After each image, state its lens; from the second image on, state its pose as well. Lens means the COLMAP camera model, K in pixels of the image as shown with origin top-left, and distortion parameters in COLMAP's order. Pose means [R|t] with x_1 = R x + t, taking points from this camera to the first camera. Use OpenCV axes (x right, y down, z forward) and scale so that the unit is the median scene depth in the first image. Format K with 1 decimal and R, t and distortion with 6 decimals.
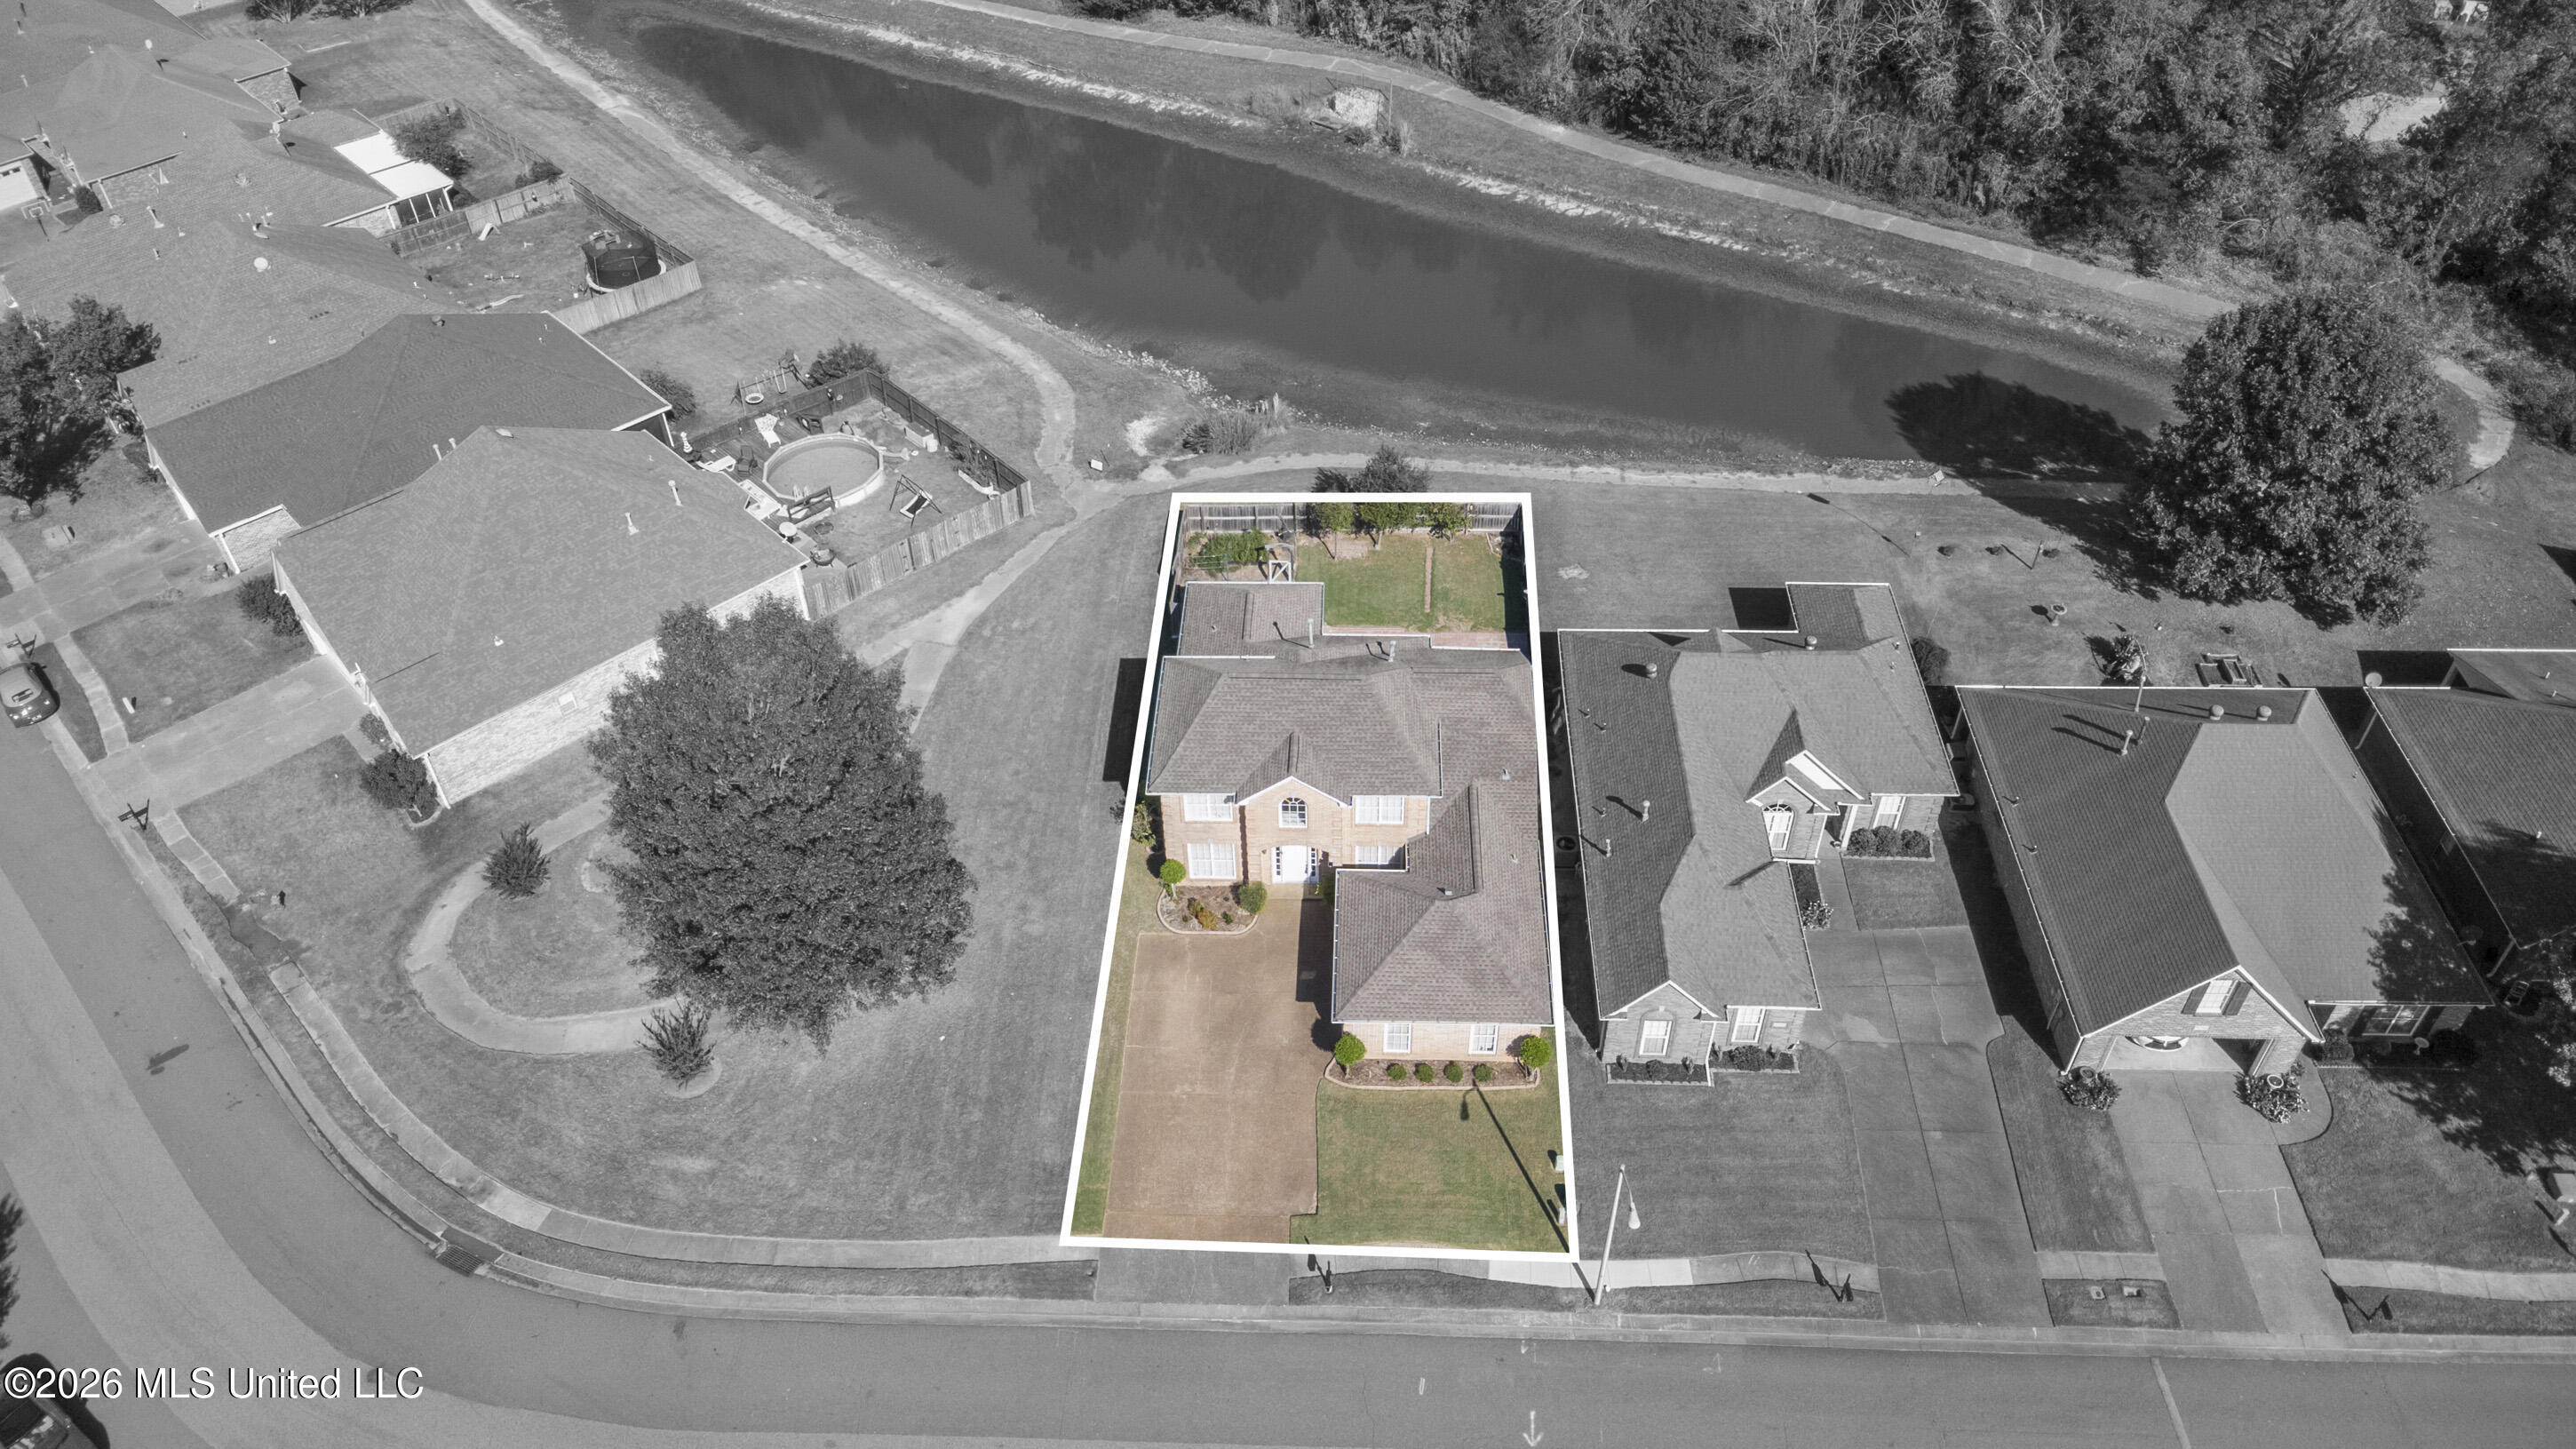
lens RADIAL K [[1819.3, 0, 1288.0], [0, 1819.3, 724.5], [0, 0, 1]] dist [0.033861, -0.048900]
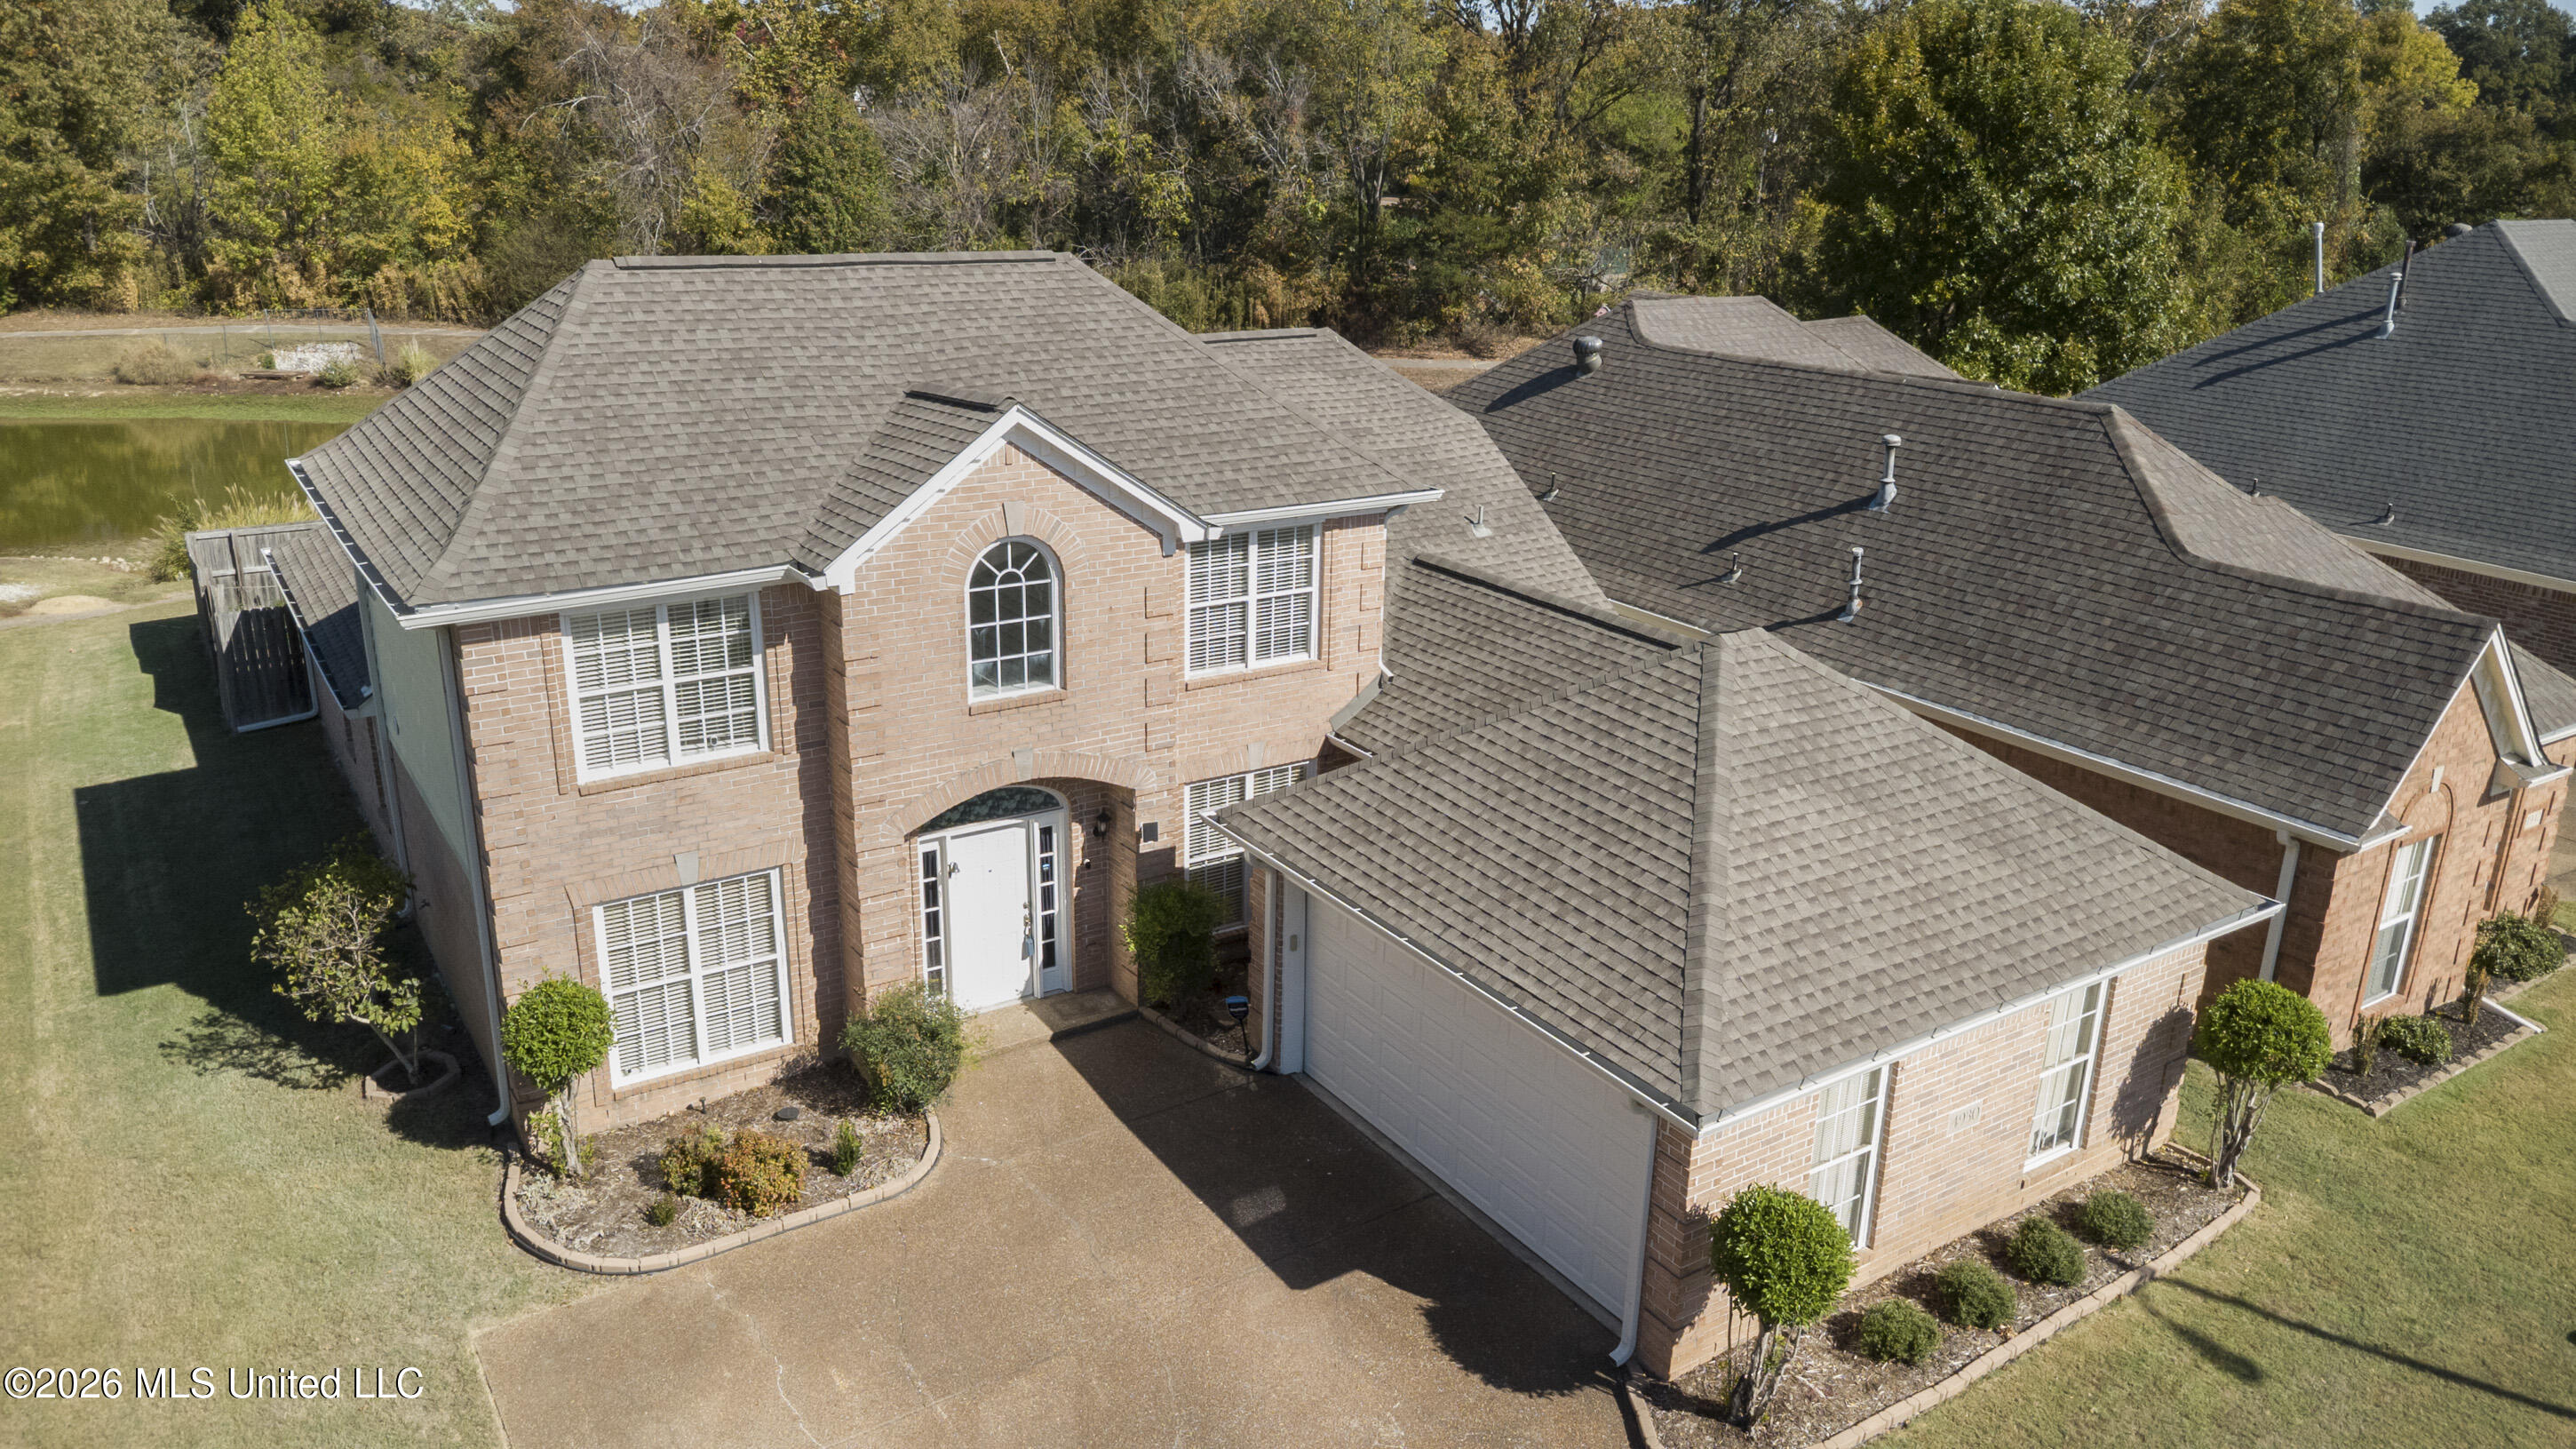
lens RADIAL K [[1819.3, 0, 1288.0], [0, 1819.3, 724.5], [0, 0, 1]] dist [0.033861, -0.048900]
pose [[0.814928, -0.151233, 0.559482, -0.097483], [0.364326, 0.884443, -0.291596, 0.129183], [-0.450731, 0.441463, 0.775855, 0.652167]]
